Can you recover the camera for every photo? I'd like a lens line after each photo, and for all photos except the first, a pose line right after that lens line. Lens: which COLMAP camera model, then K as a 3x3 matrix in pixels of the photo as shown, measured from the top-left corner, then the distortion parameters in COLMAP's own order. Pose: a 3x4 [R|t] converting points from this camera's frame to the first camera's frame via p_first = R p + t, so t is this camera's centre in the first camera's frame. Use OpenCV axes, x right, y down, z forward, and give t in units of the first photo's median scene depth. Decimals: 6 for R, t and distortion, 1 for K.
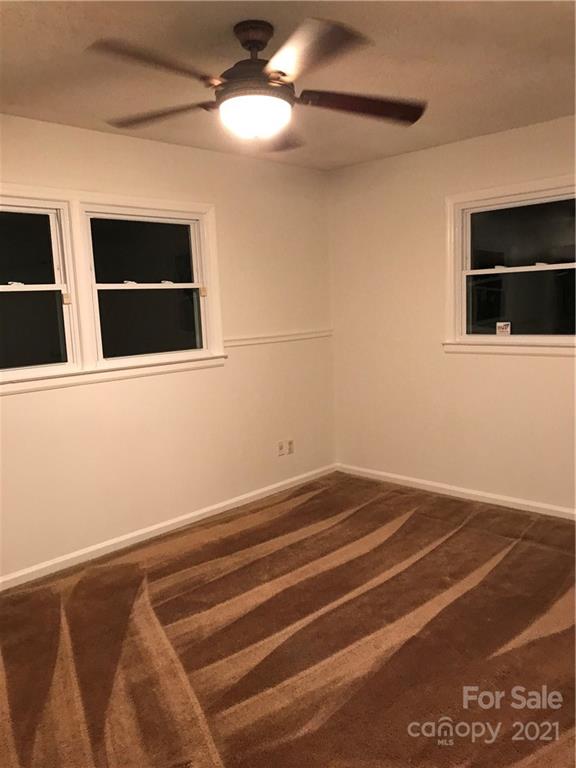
lens RADIAL K [[629.6, 0, 280.7], [0, 629.6, 388.2], [0, 0, 1]] dist [0.038864, -0.028769]
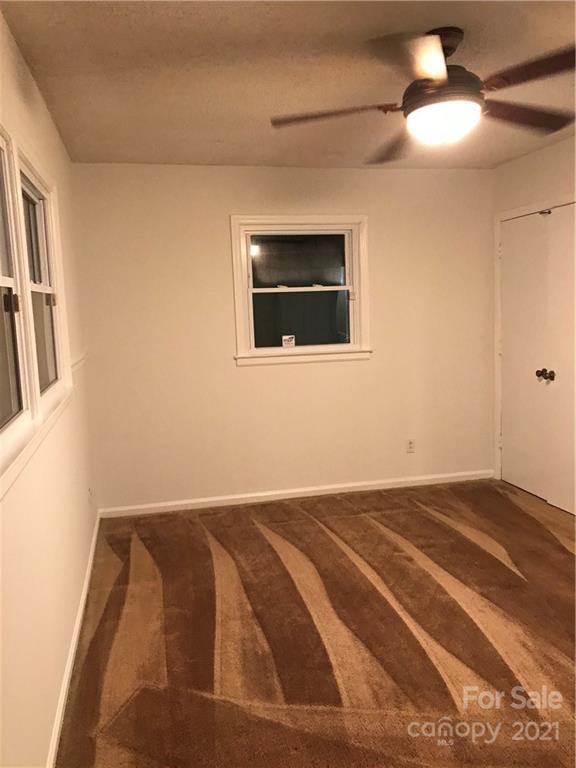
lens RADIAL K [[629.6, 0, 282.9], [0, 629.6, 380.0], [0, 0, 1]] dist [0.038864, -0.028769]
pose [[0.536634, -0.077767, 0.840224, -0.630473], [0.127891, 0.991737, 0.010110, -0.039101], [-0.834067, 0.102032, 0.542145, 0.420425]]
